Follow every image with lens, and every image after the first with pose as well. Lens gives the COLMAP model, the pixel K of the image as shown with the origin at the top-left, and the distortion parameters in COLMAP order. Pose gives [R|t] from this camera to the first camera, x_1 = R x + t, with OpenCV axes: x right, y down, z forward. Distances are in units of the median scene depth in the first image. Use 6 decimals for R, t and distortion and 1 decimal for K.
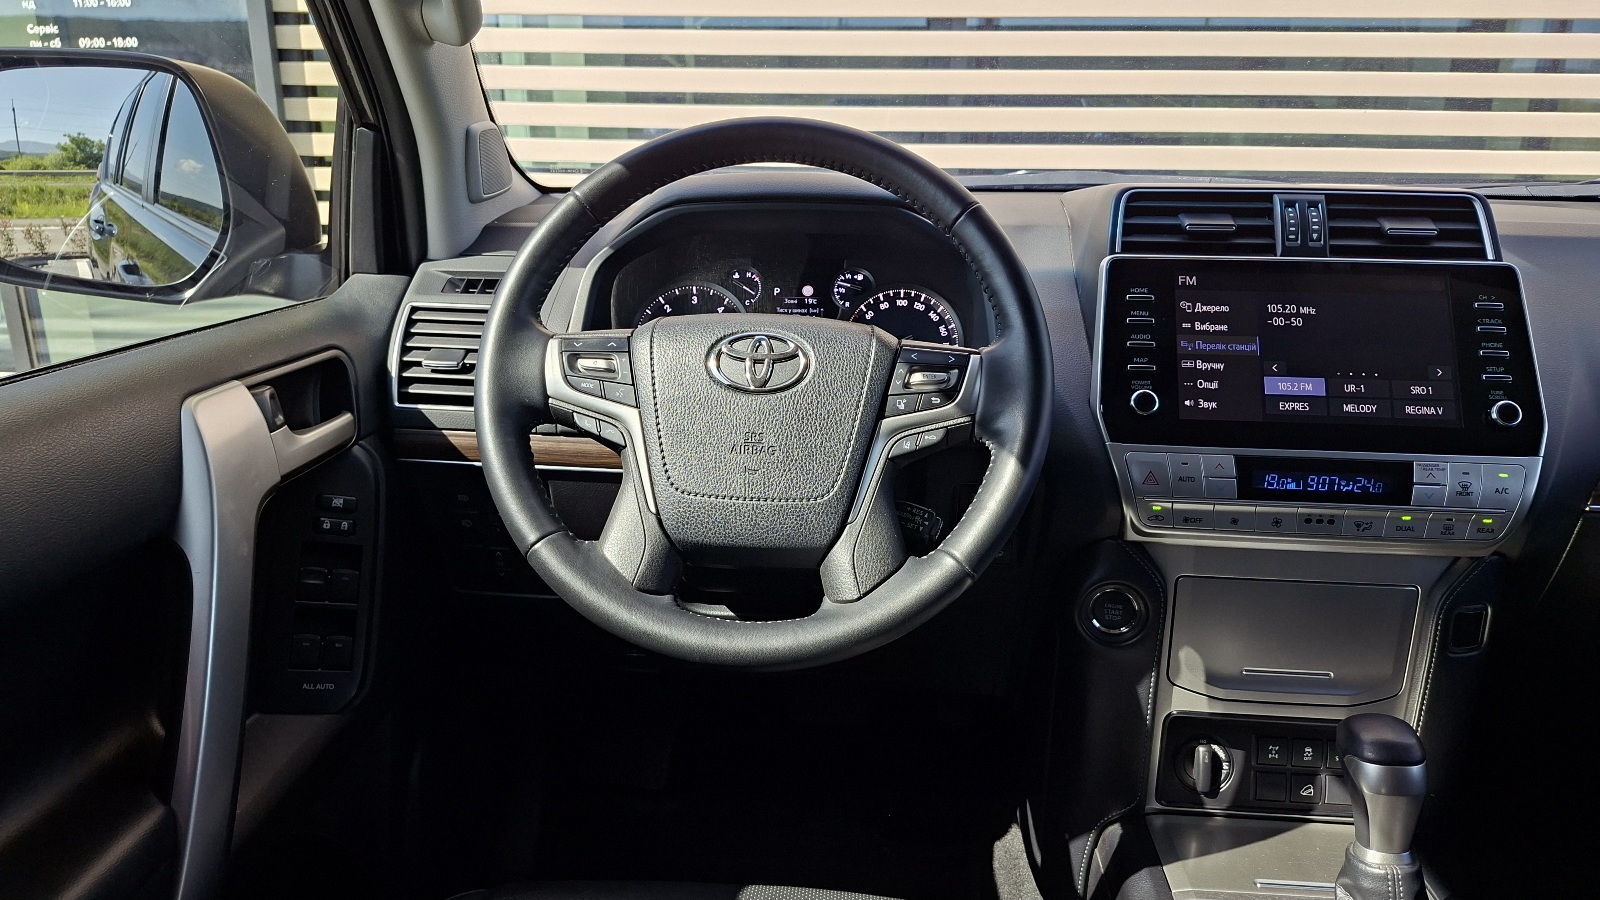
lens RADIAL K [[1105.3, 0, 806.7], [0, 1105.3, 448.5], [0, 0, 1]] dist [0.002520, -0.002518]
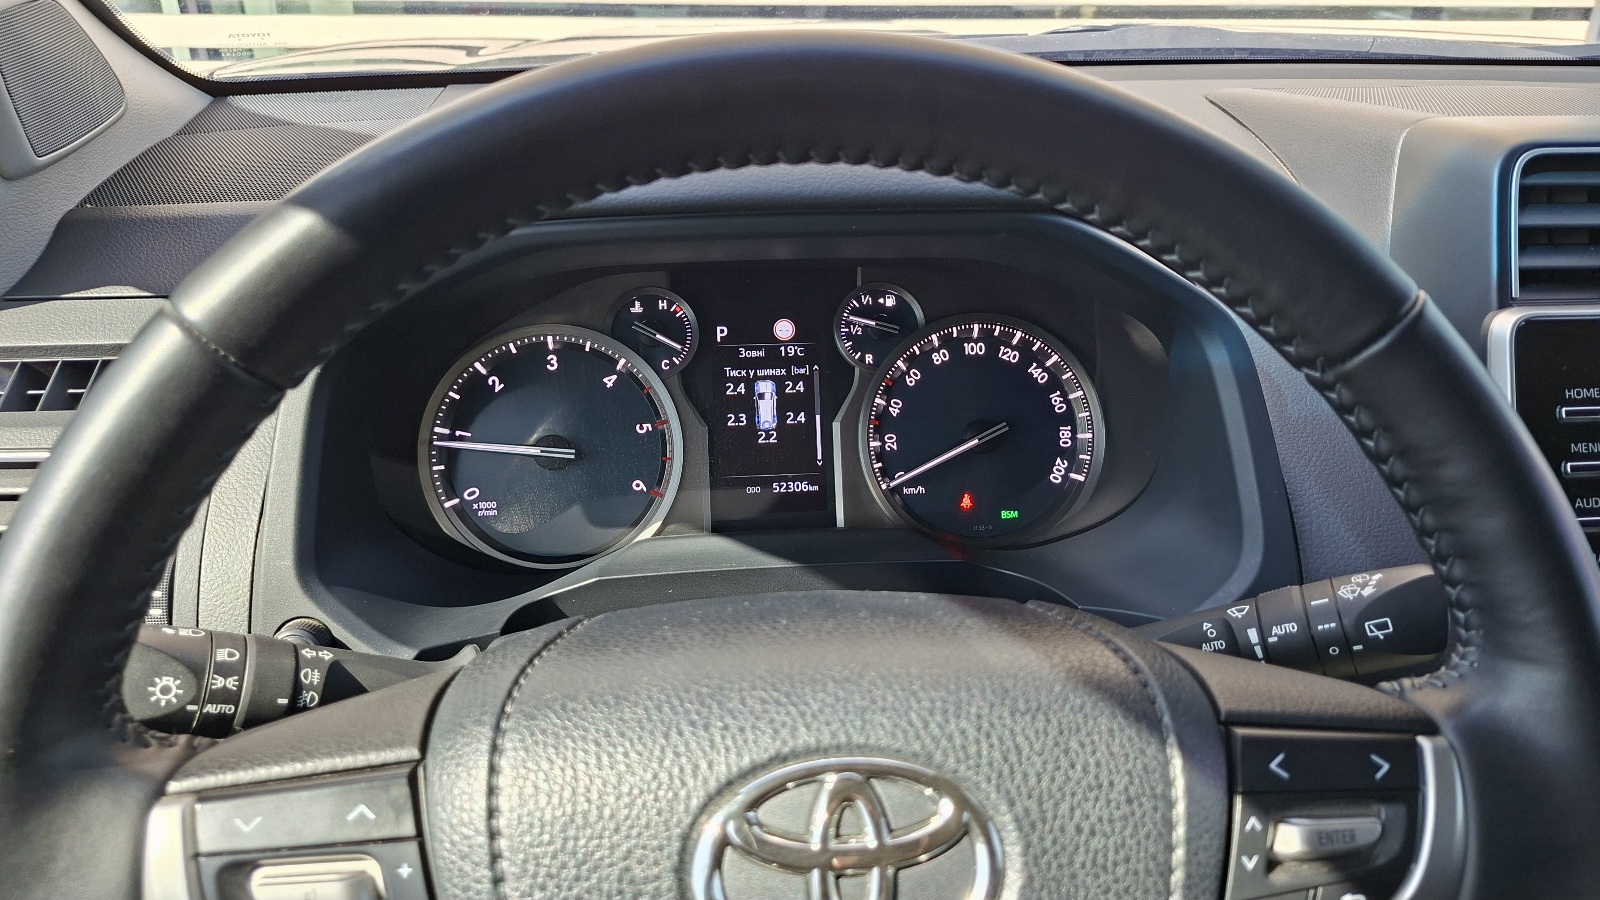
lens RADIAL K [[1105.3, 0, 806.7], [0, 1105.3, 448.5], [0, 0, 1]] dist [0.002520, -0.002518]
pose [[0.985927, -0.078178, 0.147772, -0.067553], [0.048850, 0.980066, 0.192572, -0.188221], [-0.159881, -0.182643, 0.970092, 0.514816]]
